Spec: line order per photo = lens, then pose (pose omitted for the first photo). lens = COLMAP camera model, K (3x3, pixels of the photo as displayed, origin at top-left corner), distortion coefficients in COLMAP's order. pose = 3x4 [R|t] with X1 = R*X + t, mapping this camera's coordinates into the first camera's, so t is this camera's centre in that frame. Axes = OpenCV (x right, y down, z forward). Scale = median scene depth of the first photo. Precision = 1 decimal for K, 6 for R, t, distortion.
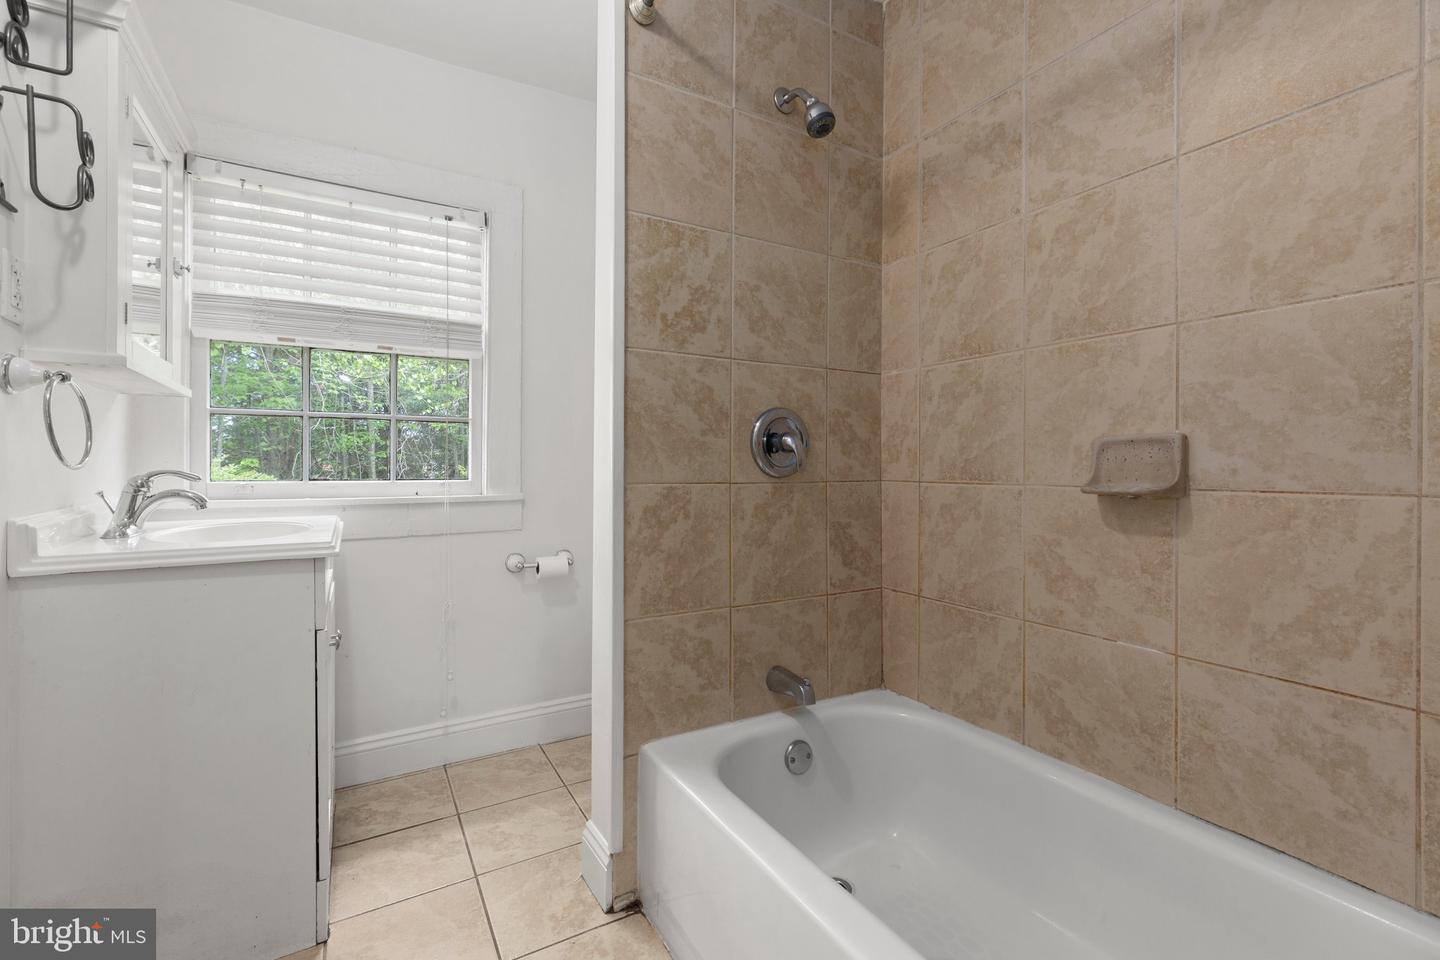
lens RADIAL K [[634.9, 0, 717.6], [0, 634.9, 473.3], [0, 0, 1]] dist [-0.000239, 0.000063]
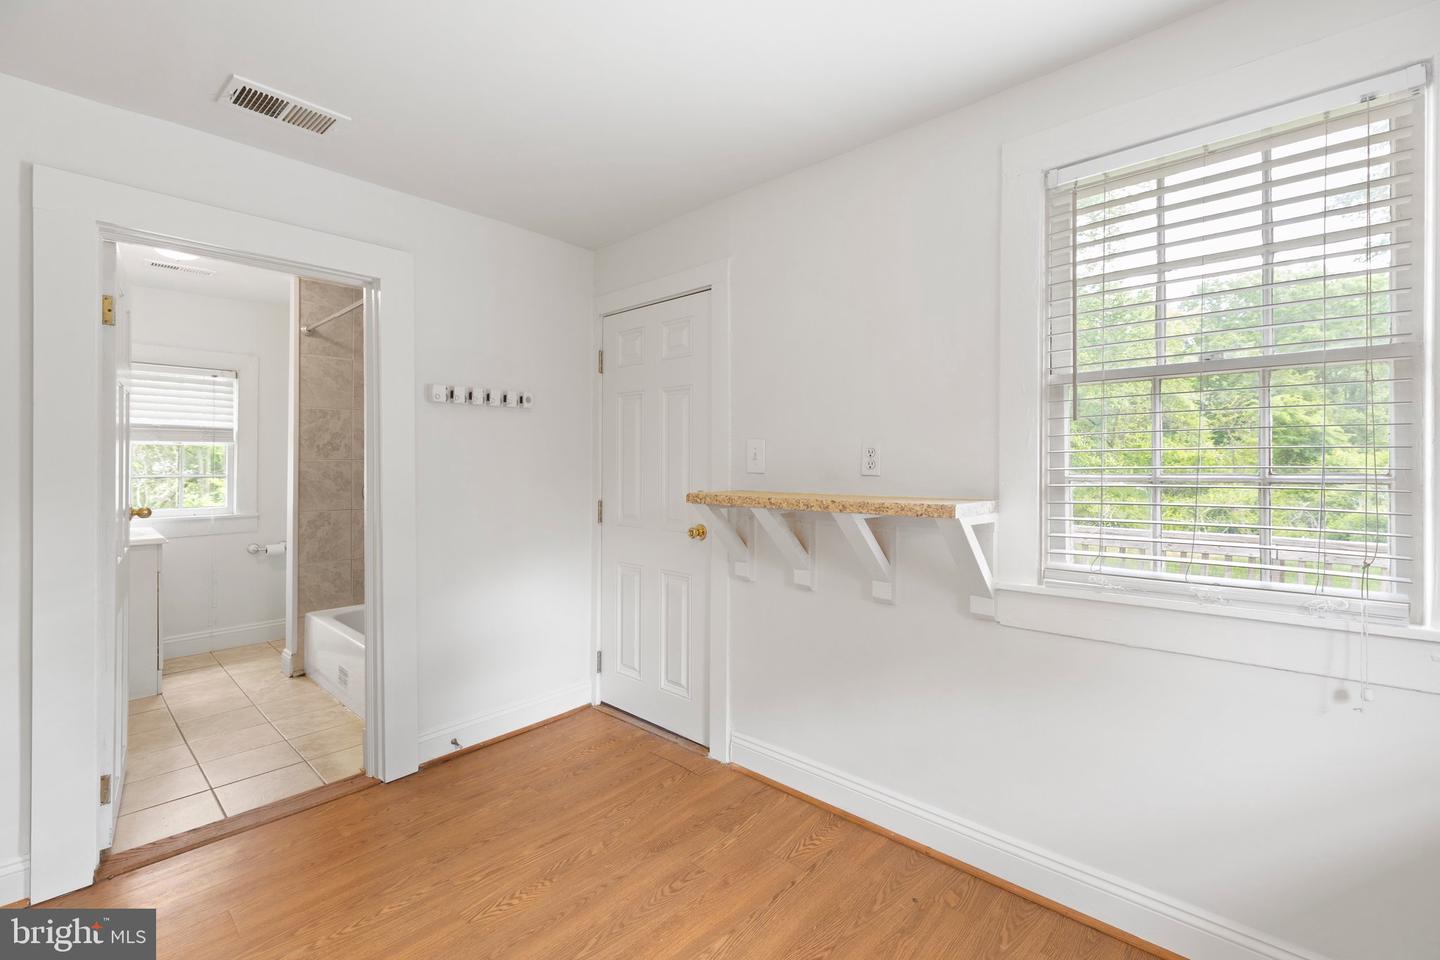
lens RADIAL K [[643.4, 0, 716.6], [0, 643.4, 460.9], [0, 0, 1]] dist [0.000119, -0.000193]
pose [[0.957051, 0.000712, 0.289918, 0.691414], [0.002440, 0.999942, -0.010509, -0.153252], [-0.289908, 0.010765, 0.956994, -1.920338]]
